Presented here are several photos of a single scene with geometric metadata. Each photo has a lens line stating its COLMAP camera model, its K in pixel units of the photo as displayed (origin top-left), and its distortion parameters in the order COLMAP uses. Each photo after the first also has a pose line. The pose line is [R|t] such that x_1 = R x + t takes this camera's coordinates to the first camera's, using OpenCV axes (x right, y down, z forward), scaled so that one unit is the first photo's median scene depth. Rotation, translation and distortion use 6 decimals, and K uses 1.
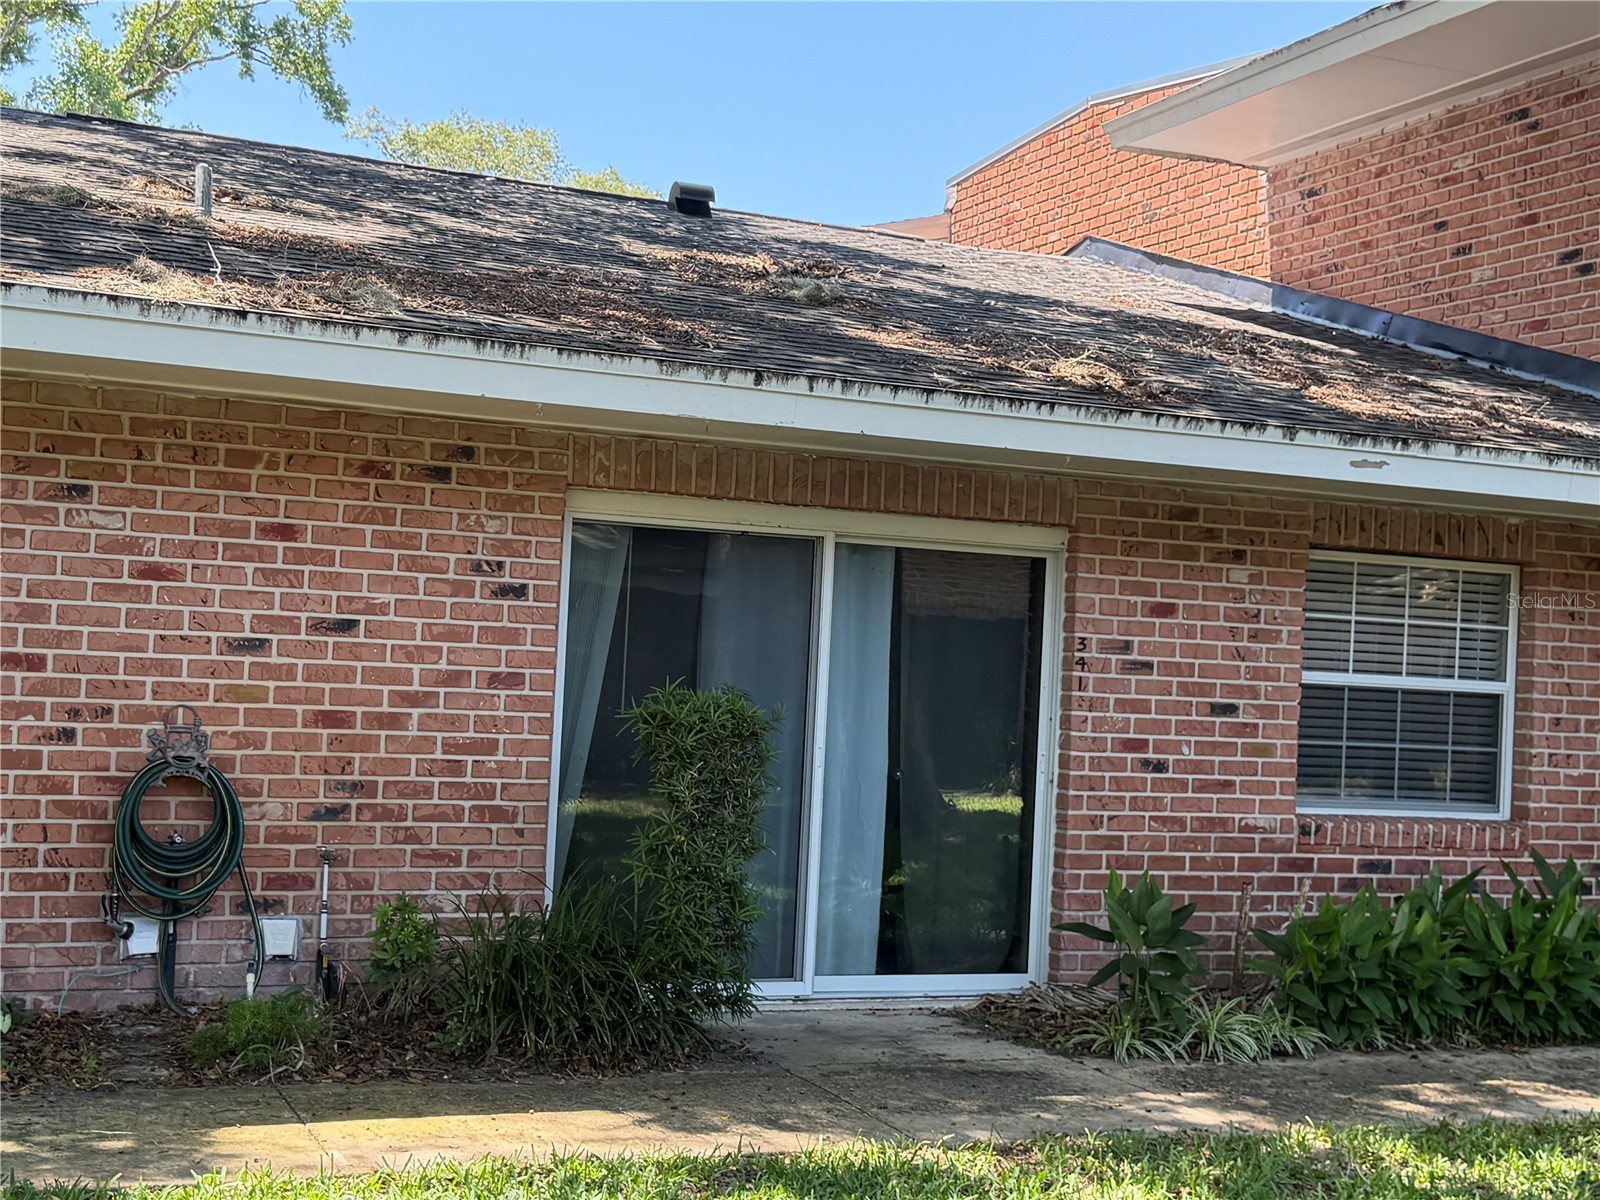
lens RADIAL K [[2184.3, 0, 799.9], [0, 2184.3, 599.7], [0, 0, 1]] dist [0.007124, 0.000000]
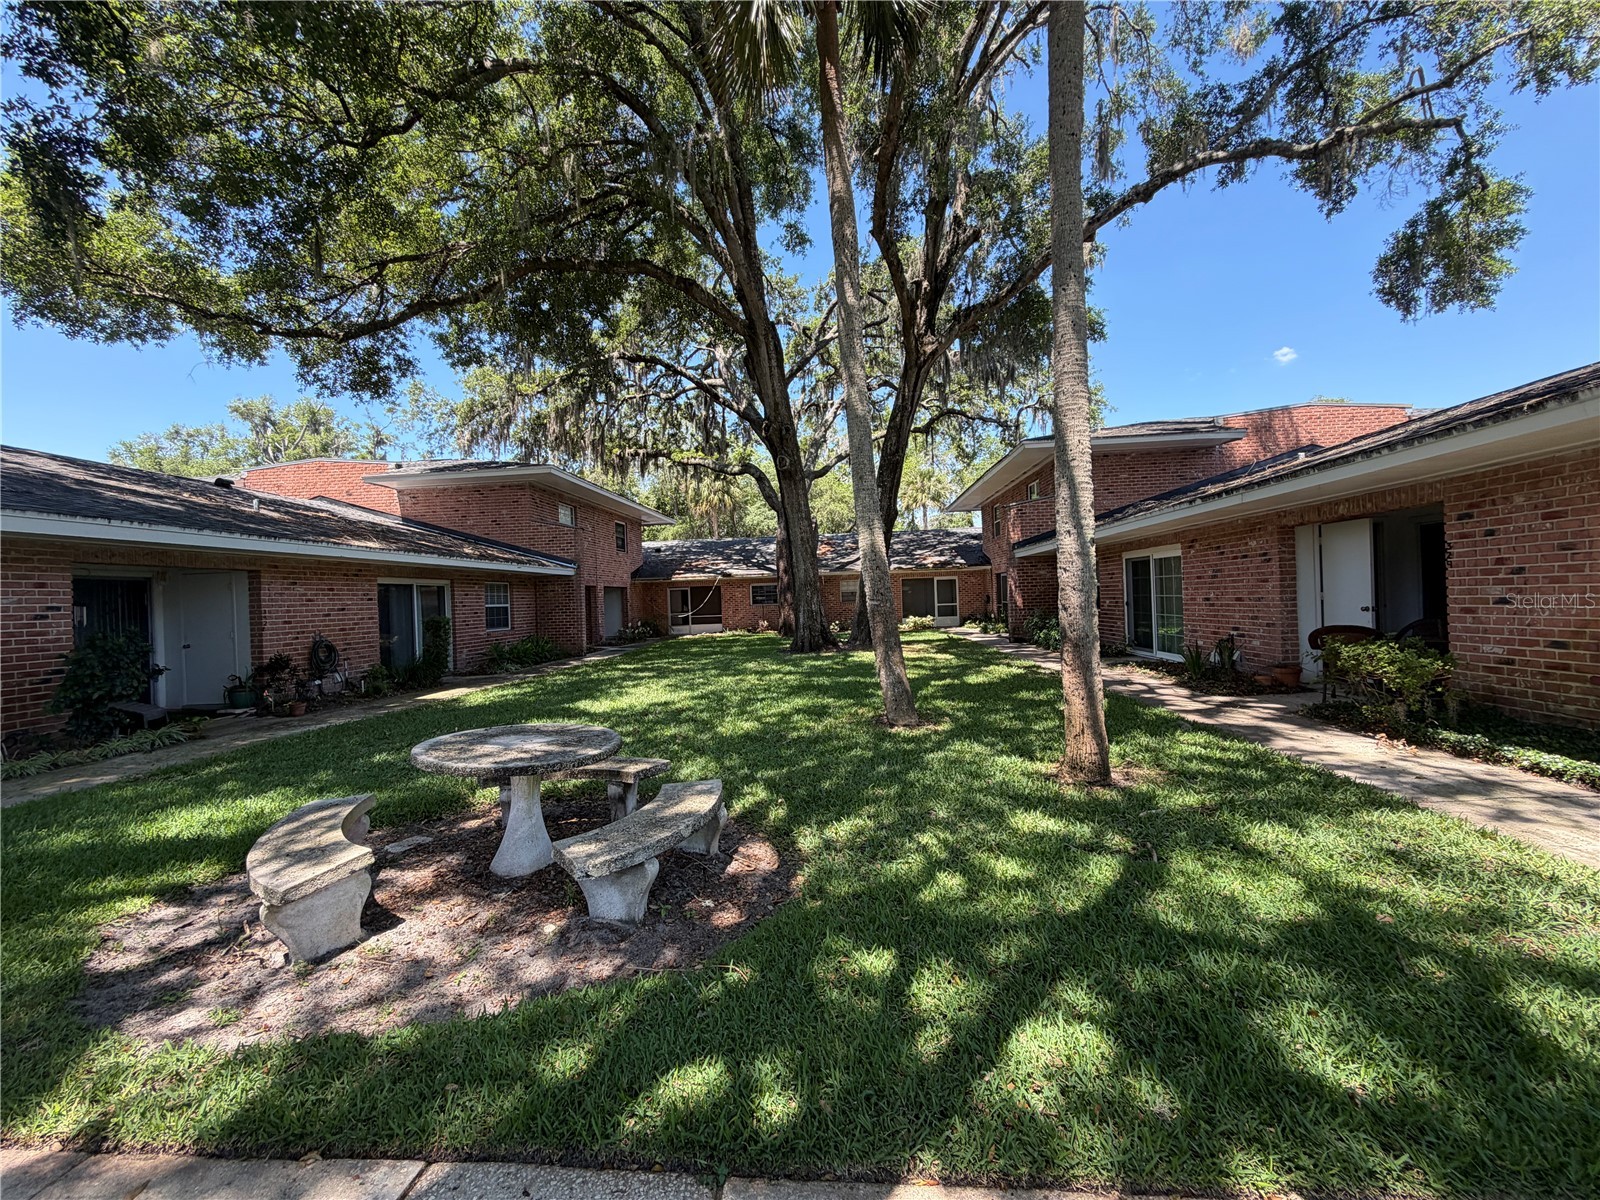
lens RADIAL K [[635.1, 0, 801.0], [0, 635.1, 600.6], [0, 0, 1]] dist [0.005916, -0.000671]
pose [[0.443345, -0.069013, 0.893690, -0.760410], [0.030737, 0.997616, 0.061790, -0.046344], [-0.895824, 0.000076, 0.444410, -0.344576]]
